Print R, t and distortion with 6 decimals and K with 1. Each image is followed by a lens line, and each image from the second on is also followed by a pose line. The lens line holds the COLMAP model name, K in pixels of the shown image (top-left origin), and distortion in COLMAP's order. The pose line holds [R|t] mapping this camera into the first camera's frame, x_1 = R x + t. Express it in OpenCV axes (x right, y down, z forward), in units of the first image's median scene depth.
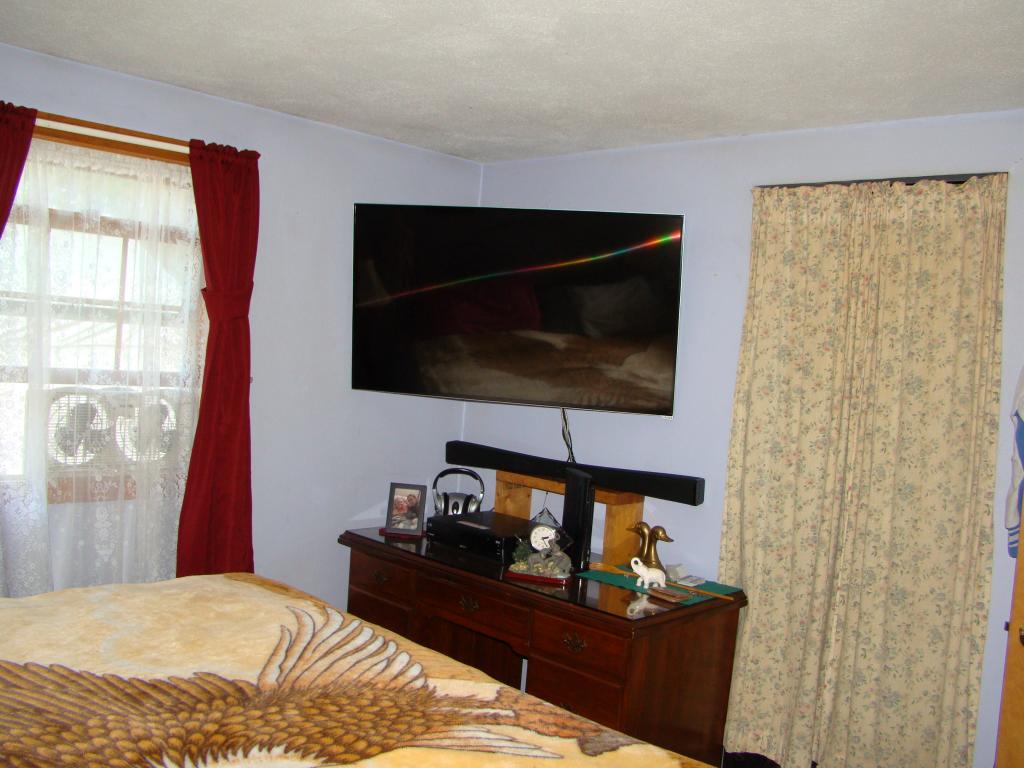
lens RADIAL K [[966.1, 0, 512.0], [0, 966.1, 384.0], [0, 0, 1]] dist [-0.133082, -0.003905]
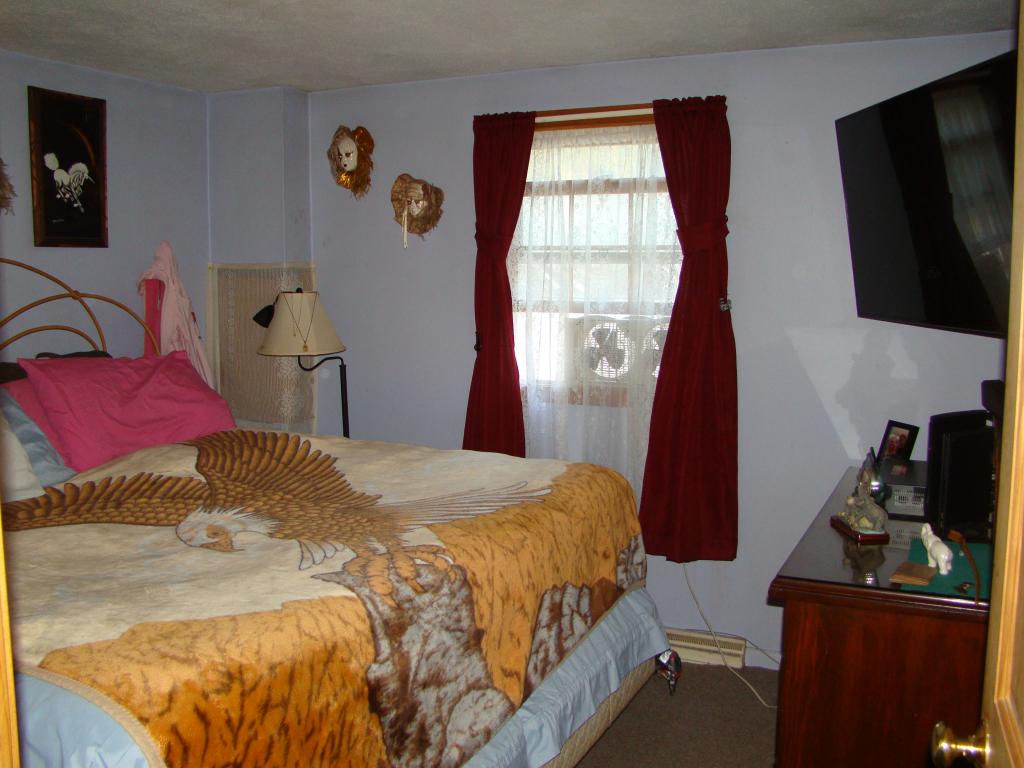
lens RADIAL K [[966.1, 0, 512.0], [0, 966.1, 384.0], [0, 0, 1]] dist [-0.133082, -0.003905]
pose [[0.305819, 0.035876, -0.951414, 0.735540], [-0.012609, 0.999355, 0.033631, 0.052457], [0.952006, 0.001711, 0.306074, 0.473068]]
